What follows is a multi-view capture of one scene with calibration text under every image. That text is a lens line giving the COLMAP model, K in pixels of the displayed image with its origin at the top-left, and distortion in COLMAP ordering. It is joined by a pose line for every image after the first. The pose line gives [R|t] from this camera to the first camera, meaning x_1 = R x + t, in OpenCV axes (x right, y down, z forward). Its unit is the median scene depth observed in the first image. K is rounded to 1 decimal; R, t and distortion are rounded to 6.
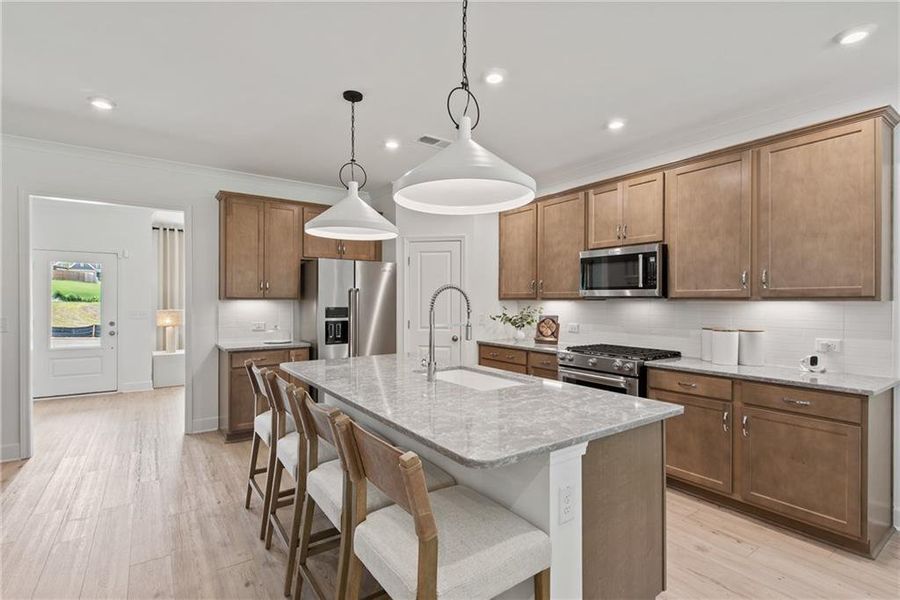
lens RADIAL K [[428.7, 0, 454.7], [0, 428.7, 301.0], [0, 0, 1]] dist [0.021982, -0.000120]
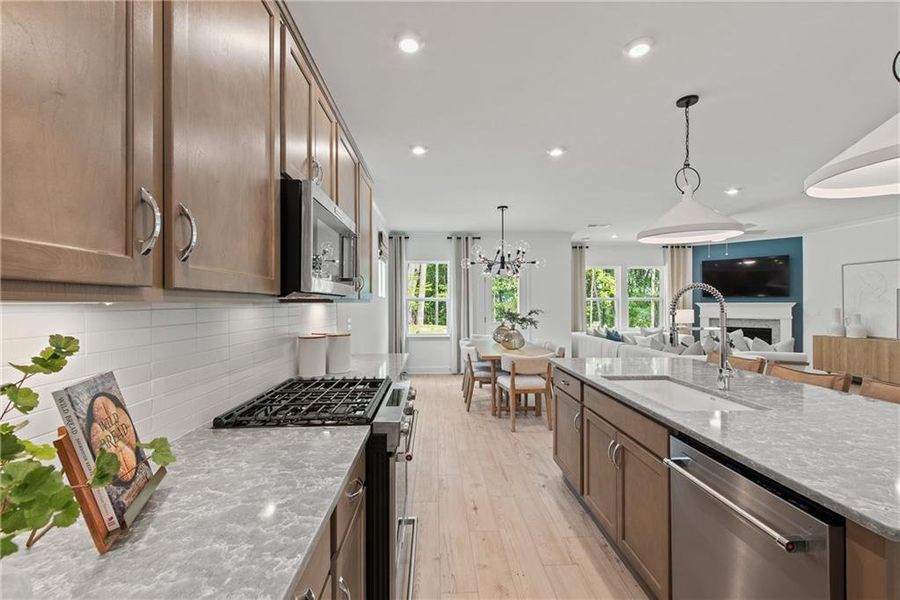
lens RADIAL K [[373.5, 0, 449.8], [0, 373.5, 303.2], [0, 0, 1]] dist [0.002255, -0.001124]
pose [[-0.831591, 0.001442, 0.555387, -0.005709], [0.002390, 0.999997, 0.000982, 0.000704], [-0.555384, 0.002144, -0.831591, 1.091381]]
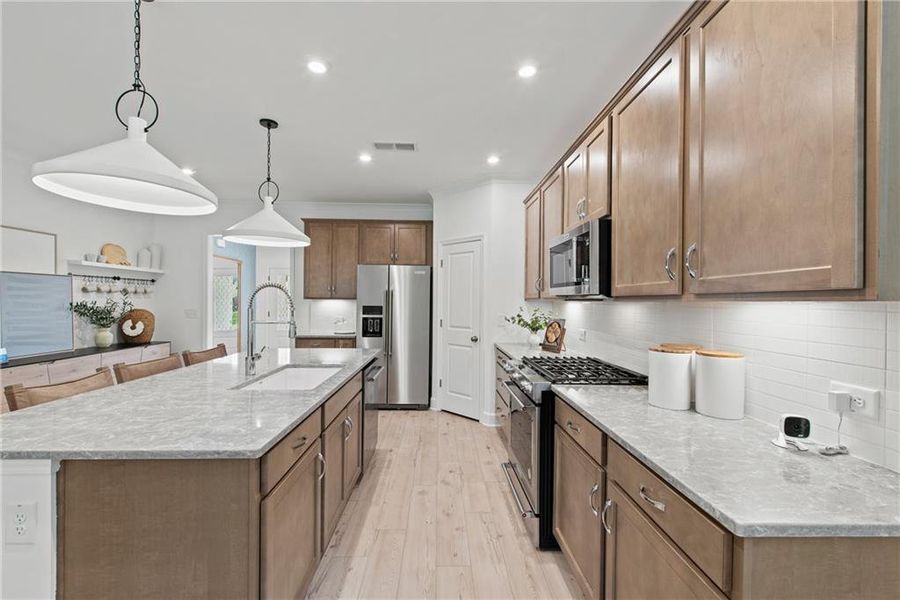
lens RADIAL K [[368.3, 0, 449.9], [0, 368.3, 303.2], [0, 0, 1]] dist [0.009884, -0.007674]
pose [[0.827119, 0.008265, -0.561966, 0.471579], [-0.007370, 0.999965, 0.003860, 0.002217], [0.561978, 0.000949, 0.827152, 0.288427]]
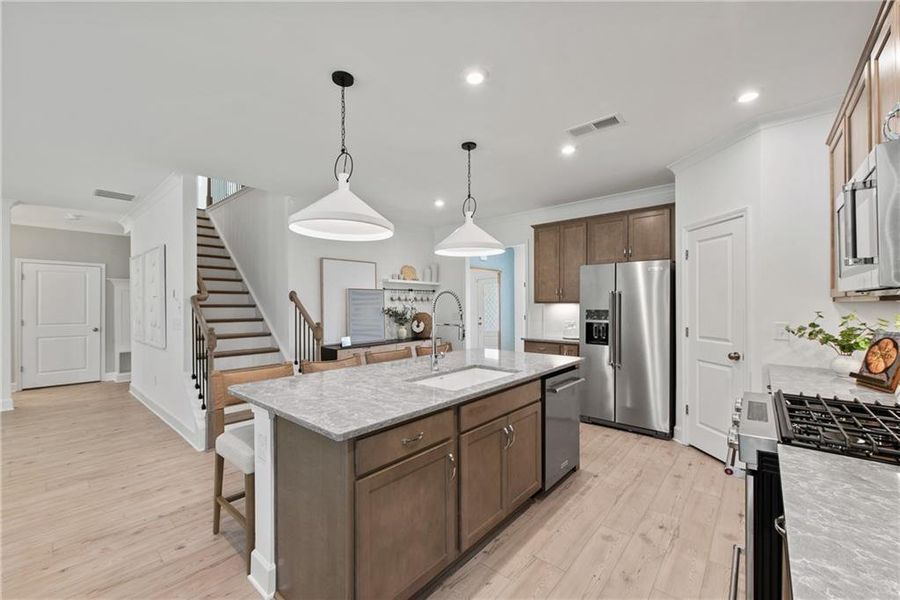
lens RADIAL K [[364.6, 0, 446.9], [0, 364.6, 305.7], [0, 0, 1]] dist [0.001142, -0.000360]
pose [[0.226323, 0.000535, -0.974052, 0.523790], [0.003819, 0.999992, 0.001436, 0.001859], [0.974045, -0.004045, 0.226320, 0.440114]]
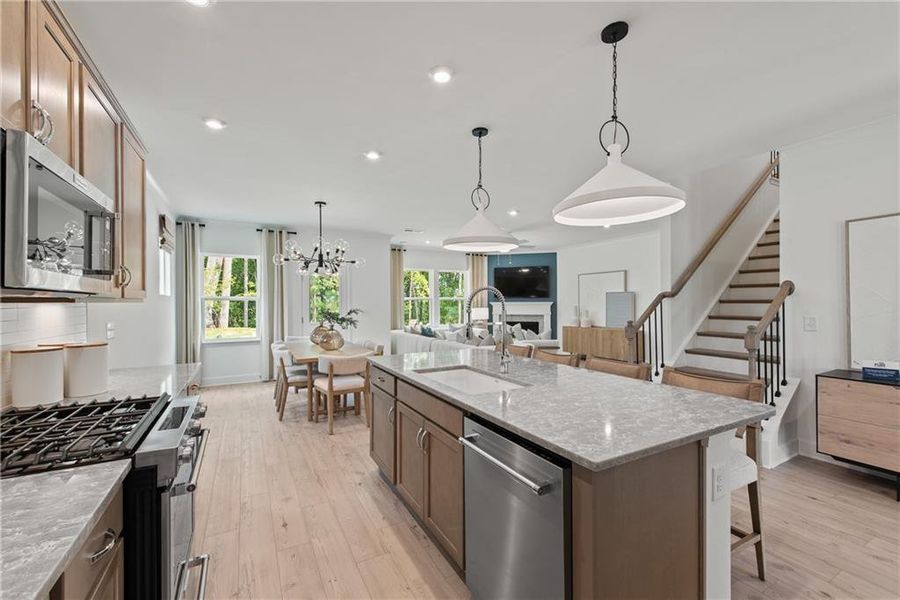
lens RADIAL K [[368.3, 0, 449.9], [0, 368.3, 303.2], [0, 0, 1]] dist [0.009884, -0.007674]
pose [[-0.992949, 0.002406, 0.118519, -0.014676], [0.002874, 0.999989, 0.003778, 0.000544], [-0.118509, 0.004092, -0.992945, 1.084195]]
